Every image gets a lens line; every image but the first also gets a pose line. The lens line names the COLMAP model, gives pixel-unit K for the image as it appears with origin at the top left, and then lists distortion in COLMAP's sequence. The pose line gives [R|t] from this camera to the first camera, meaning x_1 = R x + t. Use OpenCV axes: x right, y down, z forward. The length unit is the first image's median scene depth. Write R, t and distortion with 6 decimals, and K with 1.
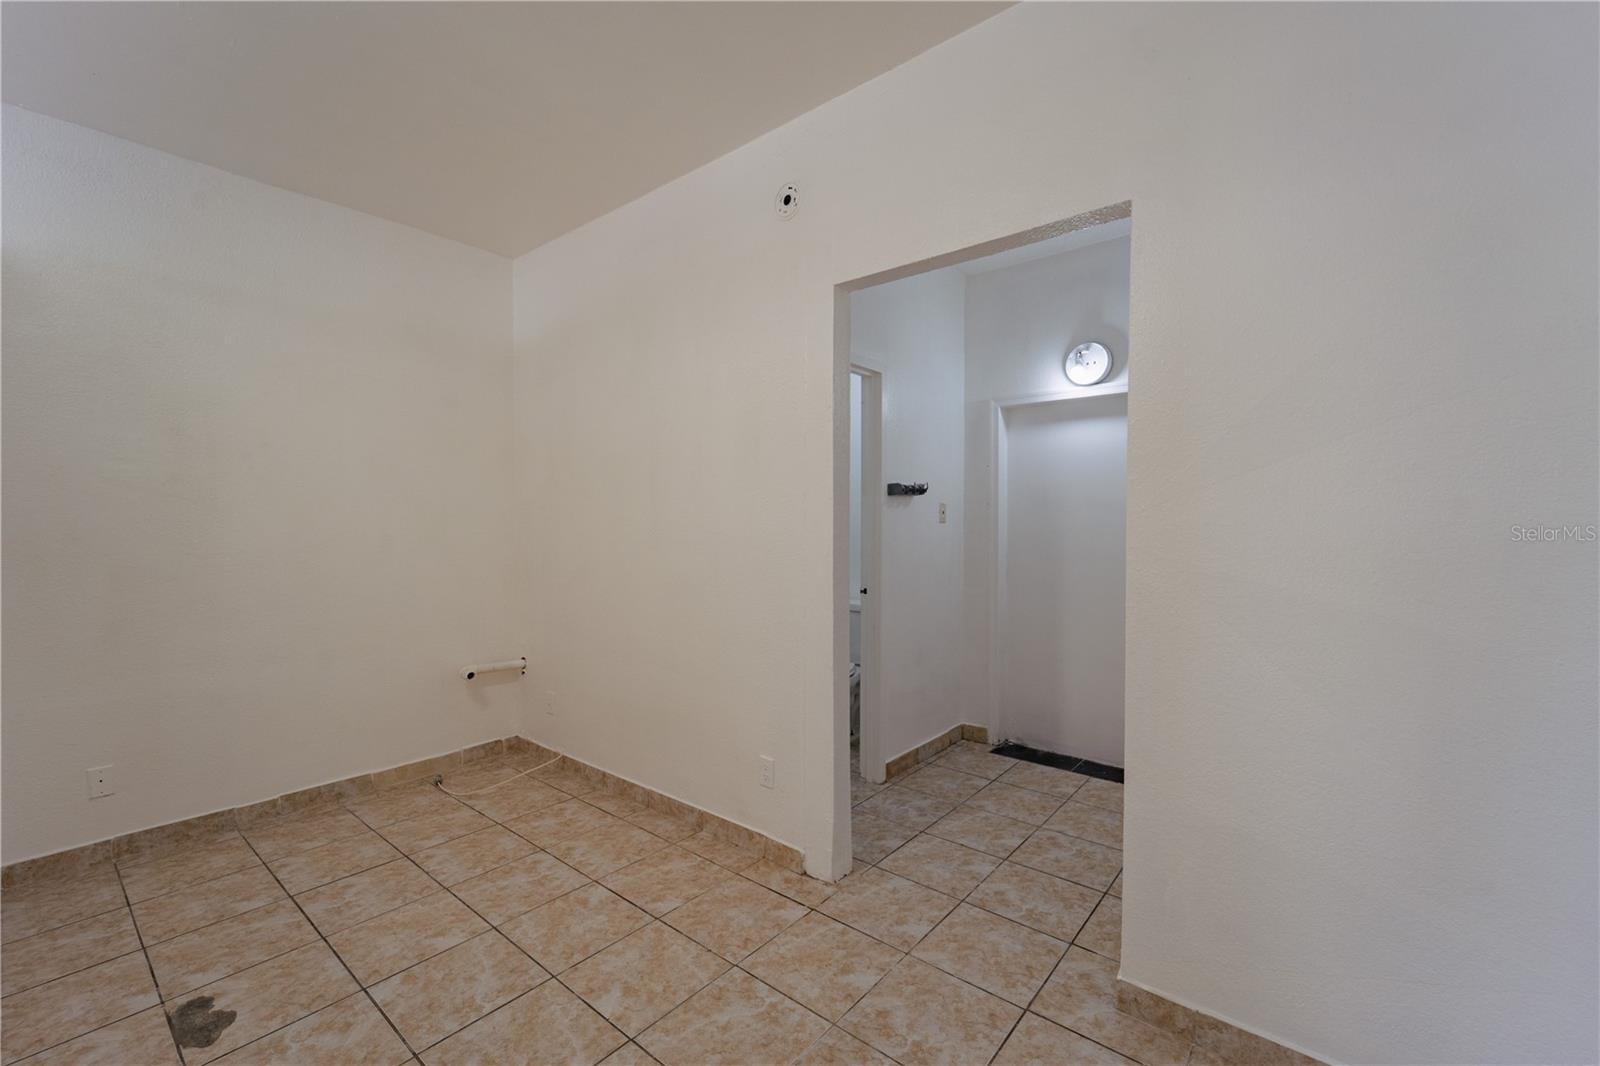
lens RADIAL K [[654.6, 0, 797.1], [0, 654.6, 523.7], [0, 0, 1]] dist [0.007296, -0.000292]
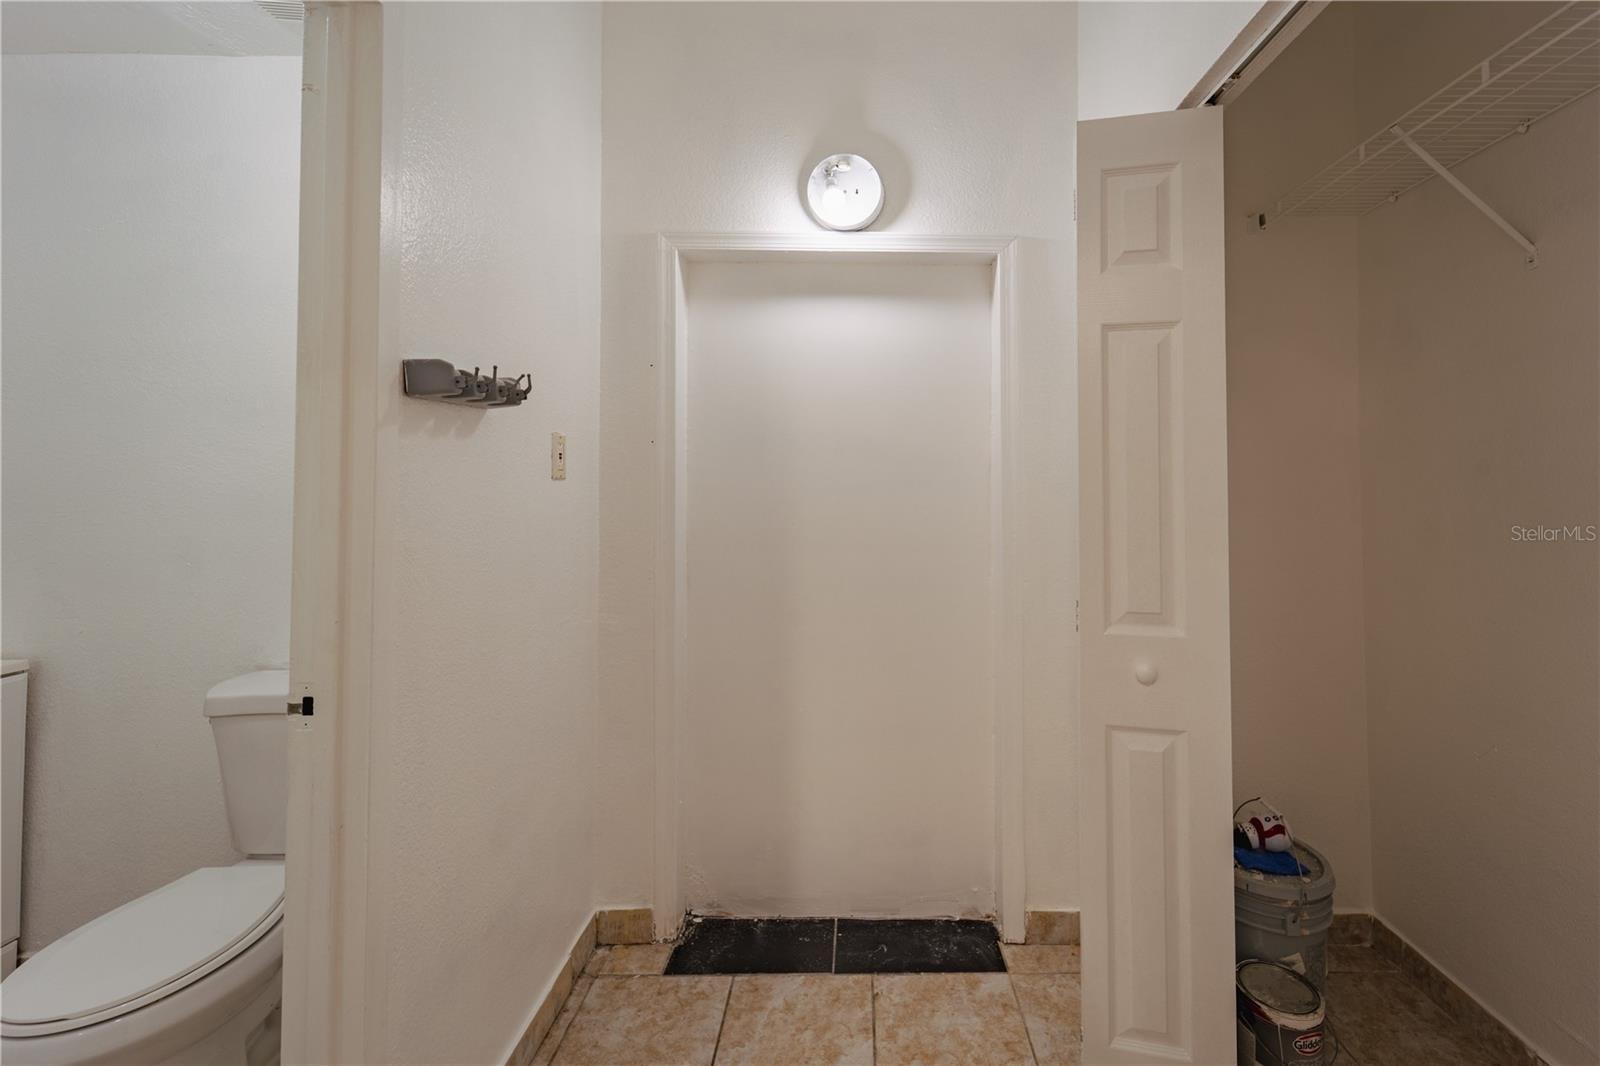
lens RADIAL K [[654.6, 0, 854.0], [0, 654.6, 472.1], [0, 0, 1]] dist [0.007296, -0.000292]
pose [[0.758787, 0.008533, 0.651283, 0.090286], [-0.000914, 0.999927, -0.012036, -0.001691], [-0.651338, 0.008537, 0.758739, 0.563965]]
